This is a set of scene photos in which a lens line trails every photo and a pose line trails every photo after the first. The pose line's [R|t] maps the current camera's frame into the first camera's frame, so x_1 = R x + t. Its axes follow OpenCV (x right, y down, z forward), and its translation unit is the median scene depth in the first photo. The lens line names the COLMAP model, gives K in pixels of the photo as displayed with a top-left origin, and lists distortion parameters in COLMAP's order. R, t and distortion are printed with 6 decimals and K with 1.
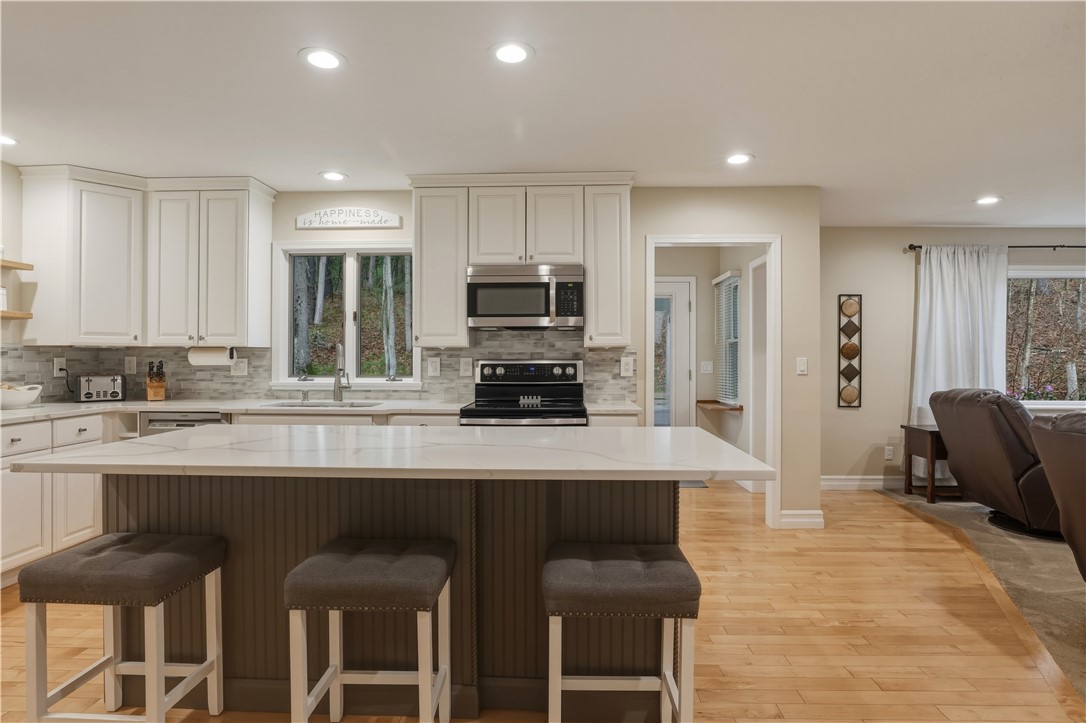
lens RADIAL K [[560.2, 0, 543.9], [0, 560.2, 352.8], [0, 0, 1]] dist [-0.025767, 0.007720]
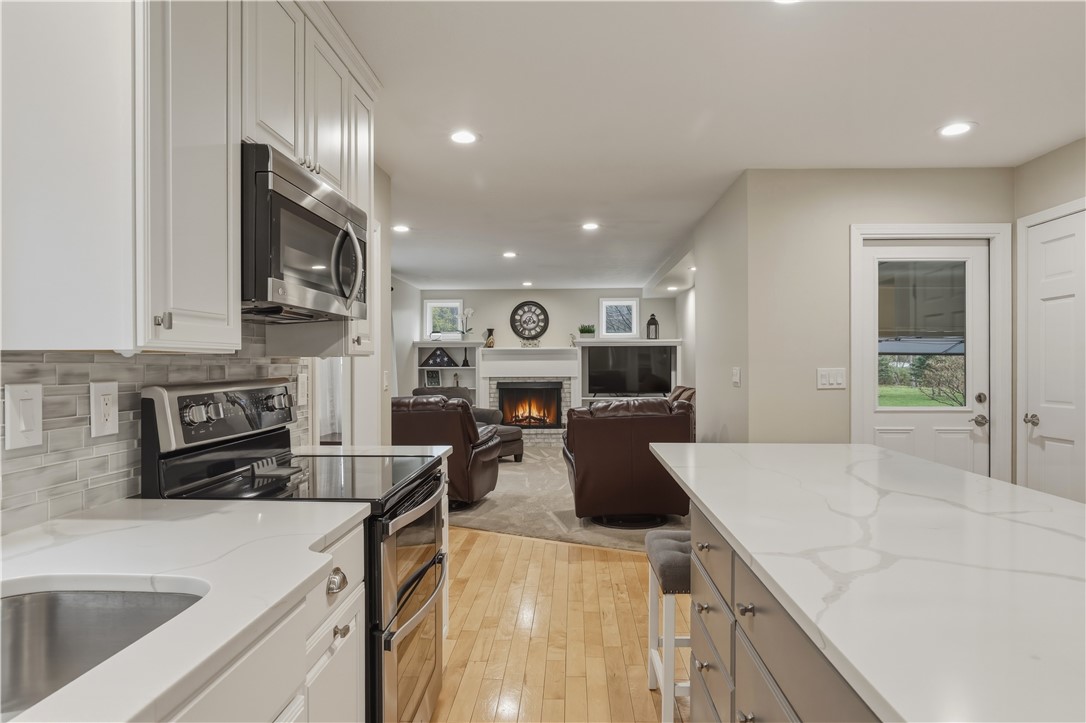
lens RADIAL K [[643.9, 0, 544.2], [0, 643.9, 365.5], [0, 0, 1]] dist [-0.003056, -0.001815]
pose [[0.005217, -0.003510, 0.999980, -0.535072], [-0.004997, 0.999981, 0.003536, -0.003852], [-0.999974, -0.005015, 0.005199, 0.738877]]
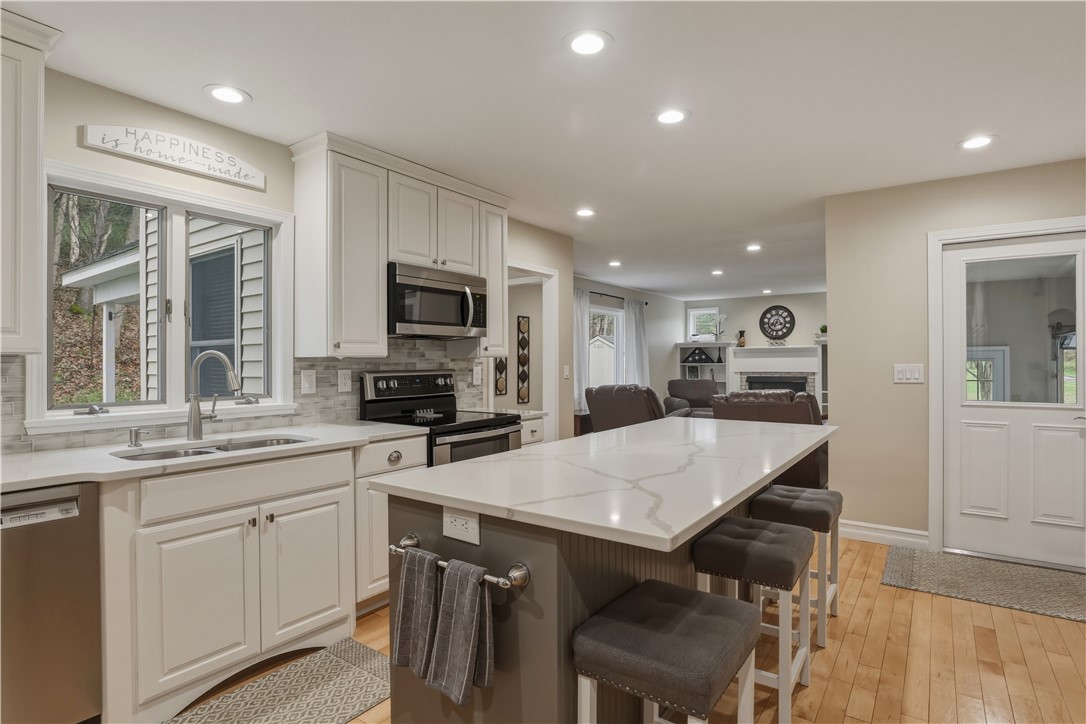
lens RADIAL K [[560.2, 0, 540.0], [0, 560.2, 358.8], [0, 0, 1]] dist [-0.025767, 0.007720]
pose [[0.555097, 0.001007, 0.831785, -0.668133], [-0.001459, 0.999999, -0.000238, -0.007117], [-0.831784, -0.001082, 0.555098, 0.311796]]
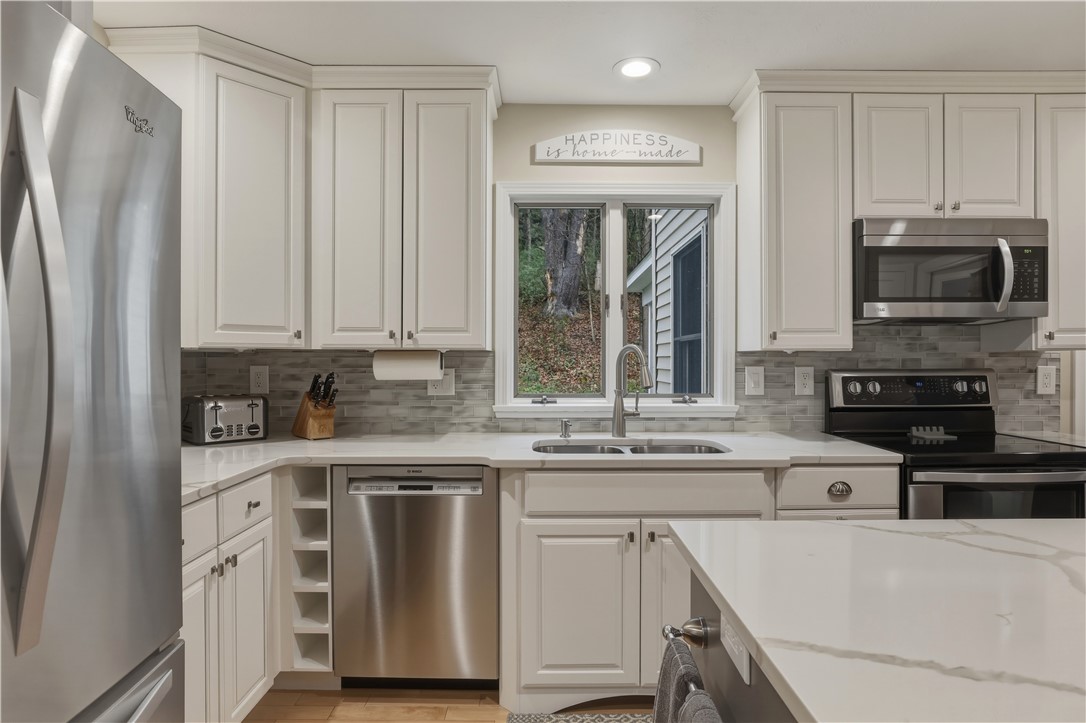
lens RADIAL K [[591.2, 0, 548.6], [0, 591.2, 359.4], [0, 0, 1]] dist [-0.019873, 0.004514]
pose [[0.998940, -0.001345, 0.046013, -0.470343], [0.000934, 0.999960, 0.008941, -0.005959], [-0.046023, -0.008889, 0.998901, 0.338418]]
